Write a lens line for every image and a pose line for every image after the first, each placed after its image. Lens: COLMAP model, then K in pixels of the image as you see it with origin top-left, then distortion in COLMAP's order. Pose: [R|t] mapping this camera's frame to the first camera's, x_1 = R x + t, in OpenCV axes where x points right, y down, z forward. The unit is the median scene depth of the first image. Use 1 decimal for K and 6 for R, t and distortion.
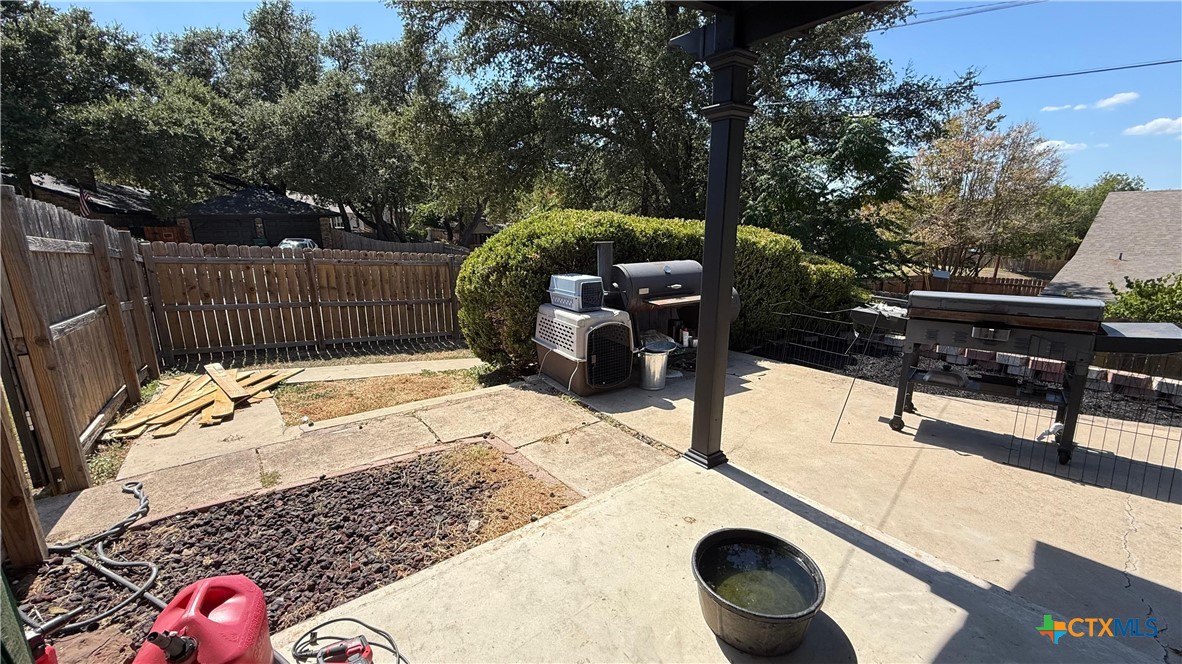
lens RADIAL K [[471.4, 0, 588.5], [0, 471.4, 332.3], [0, 0, 1]] dist [0.001682, 0.000026]
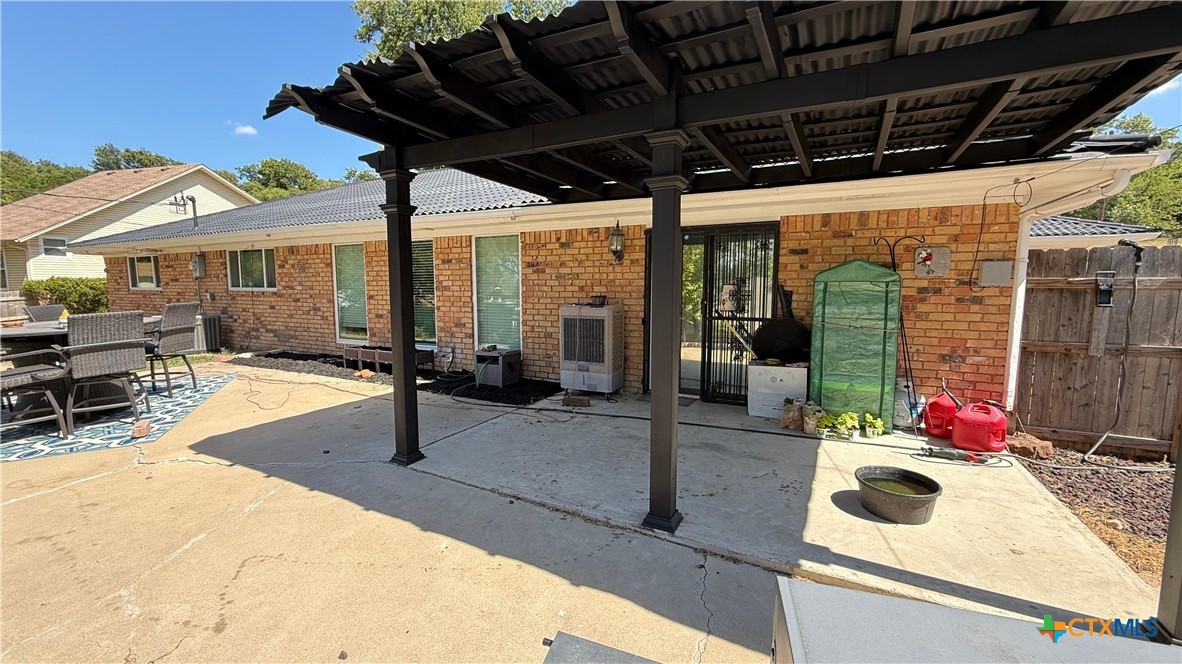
lens RADIAL K [[471.4, 0, 588.5], [0, 471.4, 332.3], [0, 0, 1]] dist [0.001682, 0.000026]
pose [[-0.905172, 0.047558, -0.422377, 0.646573], [-0.094557, 0.946289, 0.309187, -0.137766], [0.414395, 0.319806, -0.852057, 0.567766]]
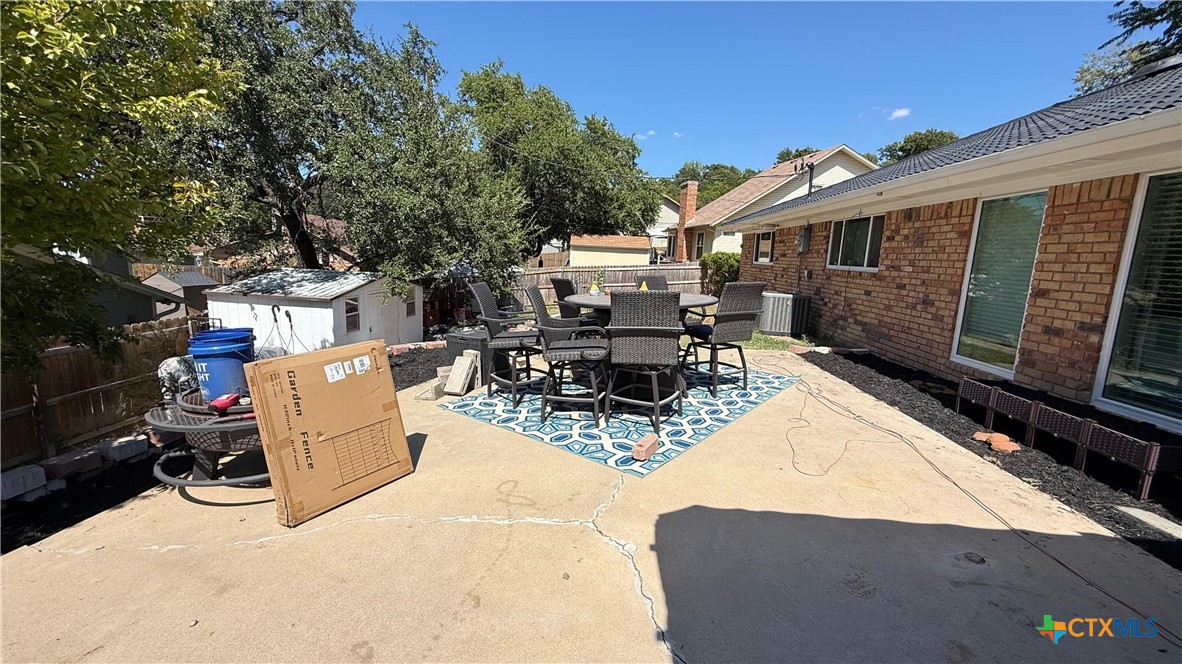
lens RADIAL K [[471.4, 0, 588.5], [0, 471.4, 332.3], [0, 0, 1]] dist [0.001682, 0.000026]
pose [[-0.755702, -0.131880, 0.641500, 0.691616], [0.119200, 0.935458, 0.332732, -0.005766], [-0.643977, 0.327913, -0.691207, 0.020331]]
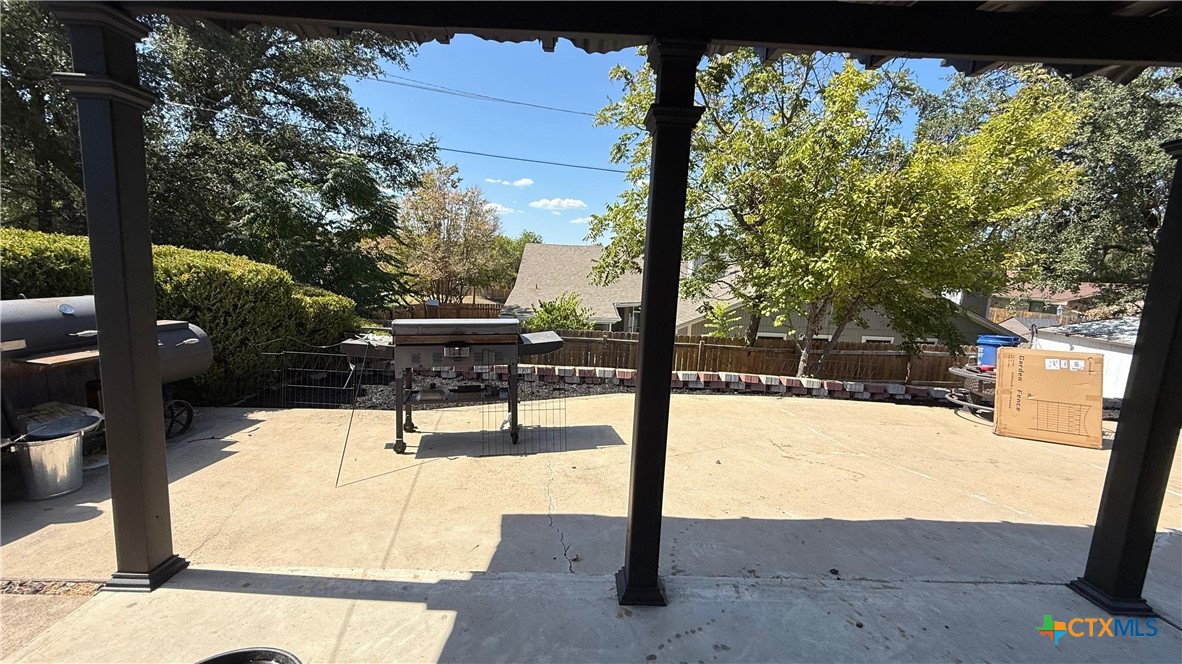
lens RADIAL K [[471.4, 0, 588.5], [0, 471.4, 332.3], [0, 0, 1]] dist [0.001682, 0.000026]
pose [[0.589574, -0.082976, 0.803441, 0.052512], [0.135141, 0.990821, 0.003159, -0.002464], [-0.796329, 0.106715, 0.595376, 0.012886]]
